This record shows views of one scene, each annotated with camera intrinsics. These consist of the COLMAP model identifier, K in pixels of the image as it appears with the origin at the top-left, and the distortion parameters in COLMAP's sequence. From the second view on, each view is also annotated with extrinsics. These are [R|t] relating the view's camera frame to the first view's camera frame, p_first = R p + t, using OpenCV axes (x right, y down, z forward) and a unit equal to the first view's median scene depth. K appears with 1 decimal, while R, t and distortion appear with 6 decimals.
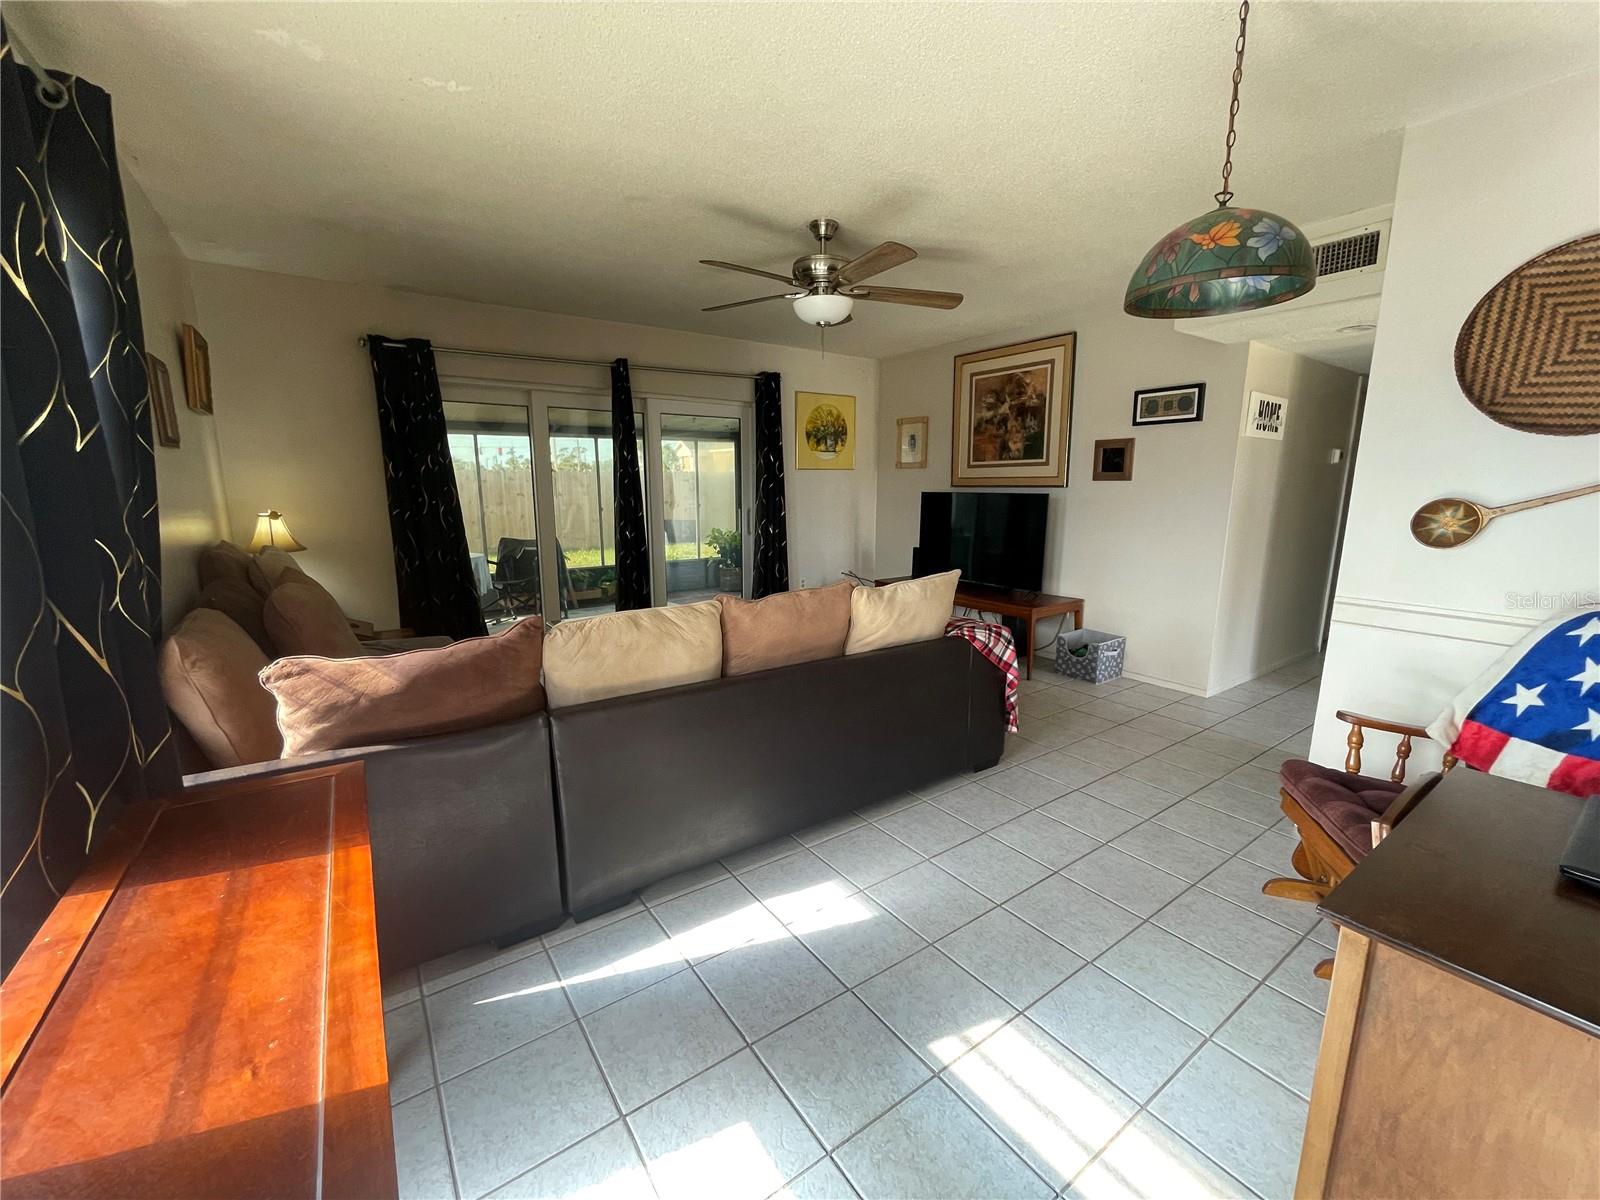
lens RADIAL K [[644.2, 0, 796.6], [0, 644.2, 606.3], [0, 0, 1]] dist [-0.001256, -0.000958]
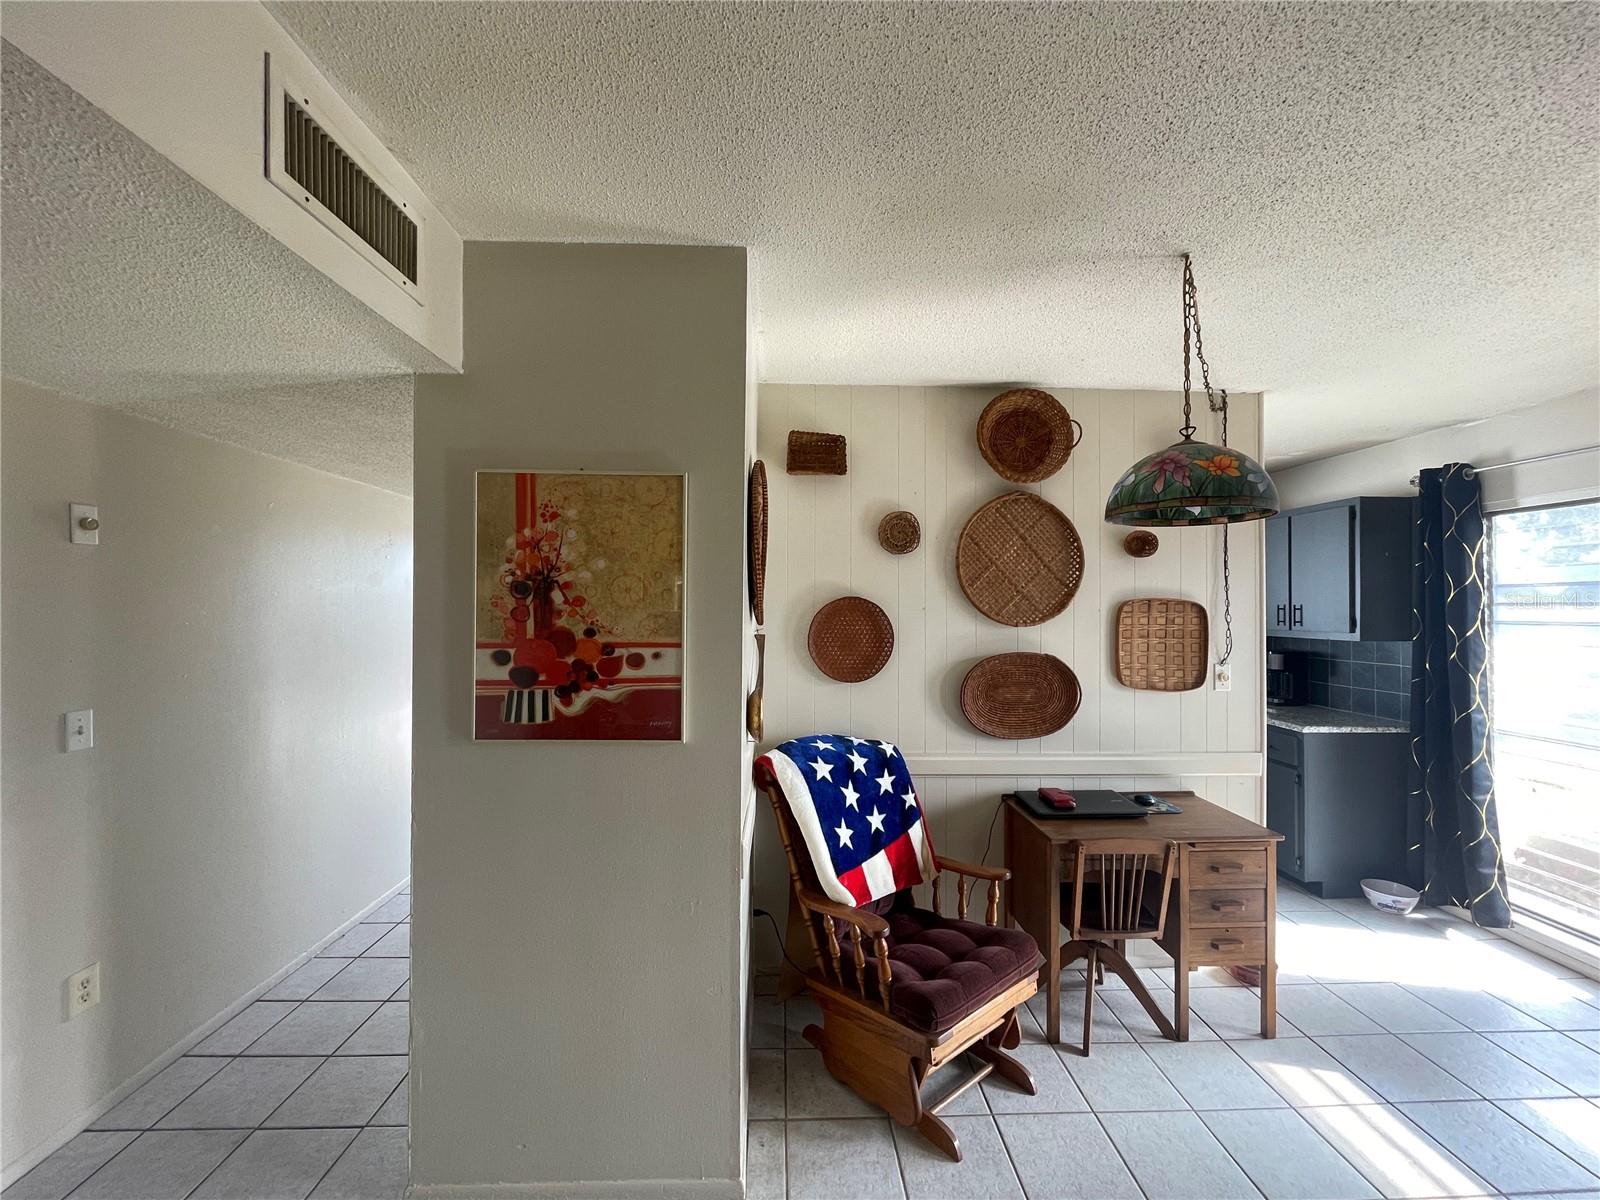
lens RADIAL K [[644.2, 0, 802.2], [0, 644.2, 600.8], [0, 0, 1]] dist [-0.001256, -0.000958]
pose [[-0.836326, 0.004709, 0.548212, 0.524282], [0.100218, 0.984427, 0.144432, -0.497455], [-0.538995, 0.175733, -0.823773, 2.017271]]
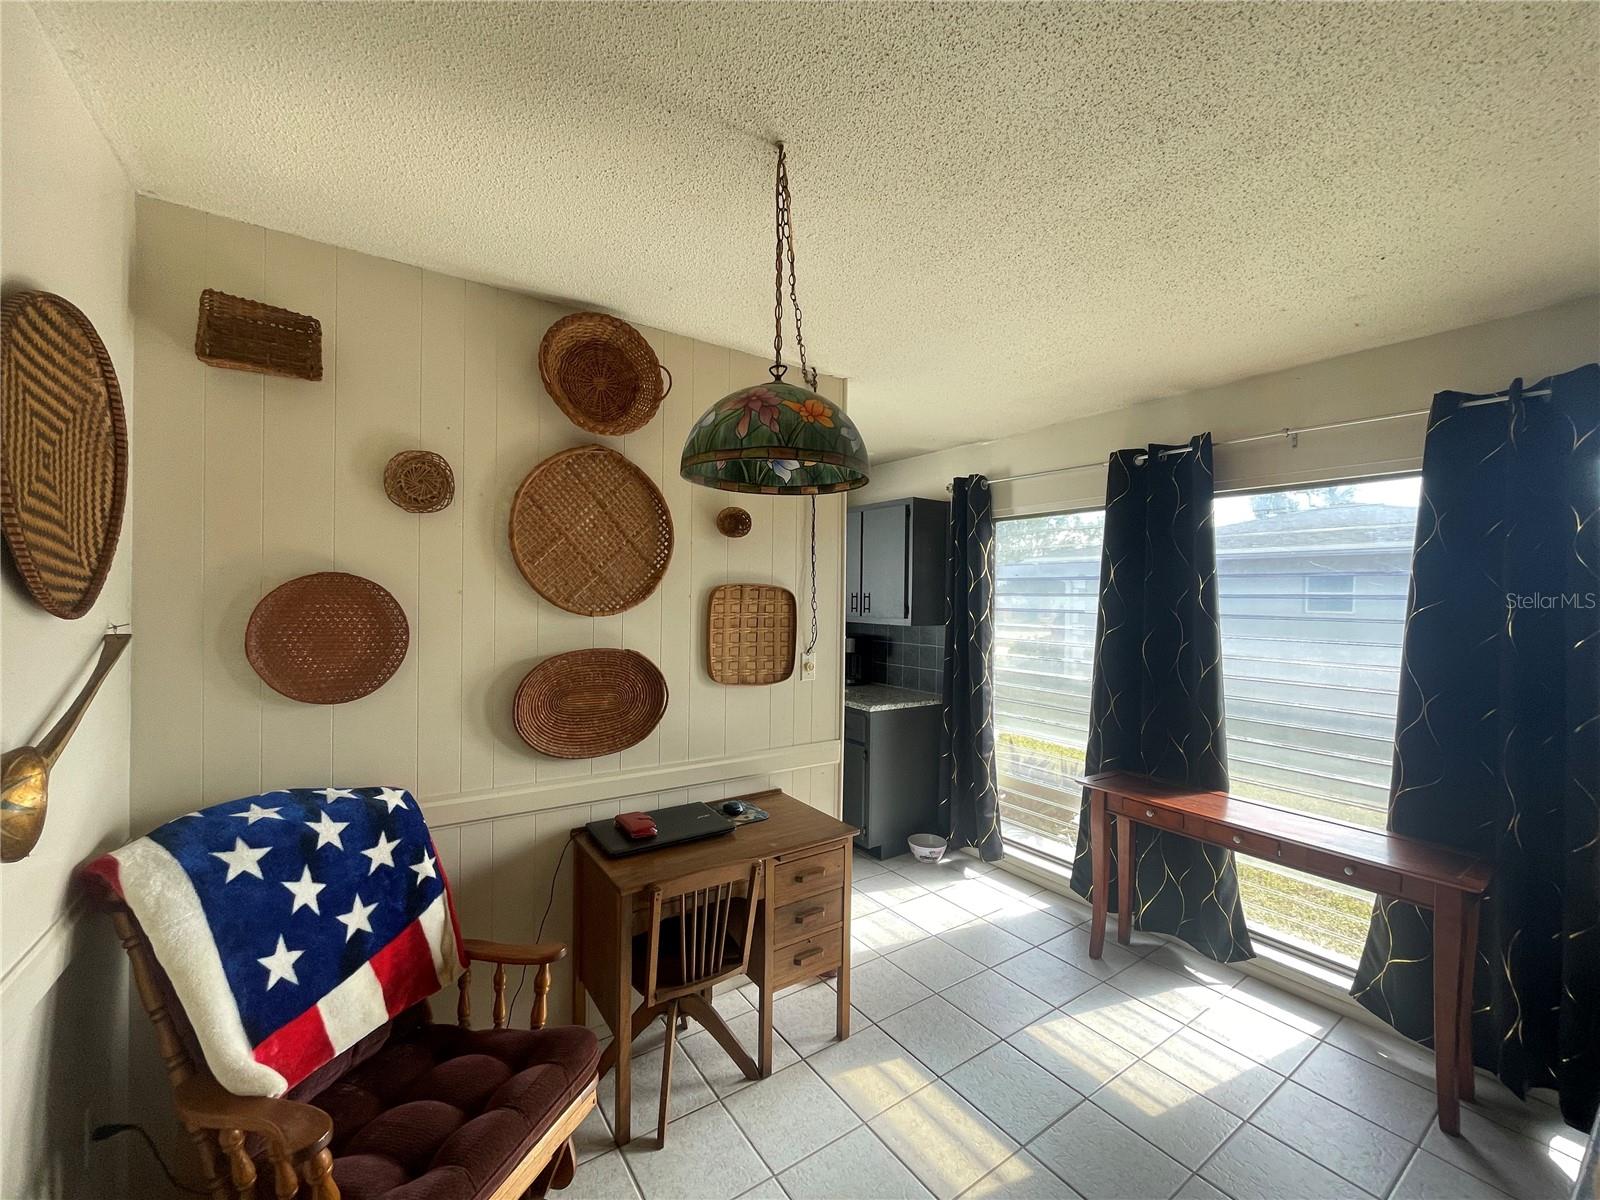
lens RADIAL K [[644.2, 0, 805.2], [0, 644.2, 596.1], [0, 0, 1]] dist [-0.001256, -0.000958]
pose [[-0.999918, -0.011452, 0.005716, 0.529095], [-0.010197, 0.982686, 0.184998, -0.430682], [-0.007736, 0.184925, -0.982722, 1.676156]]
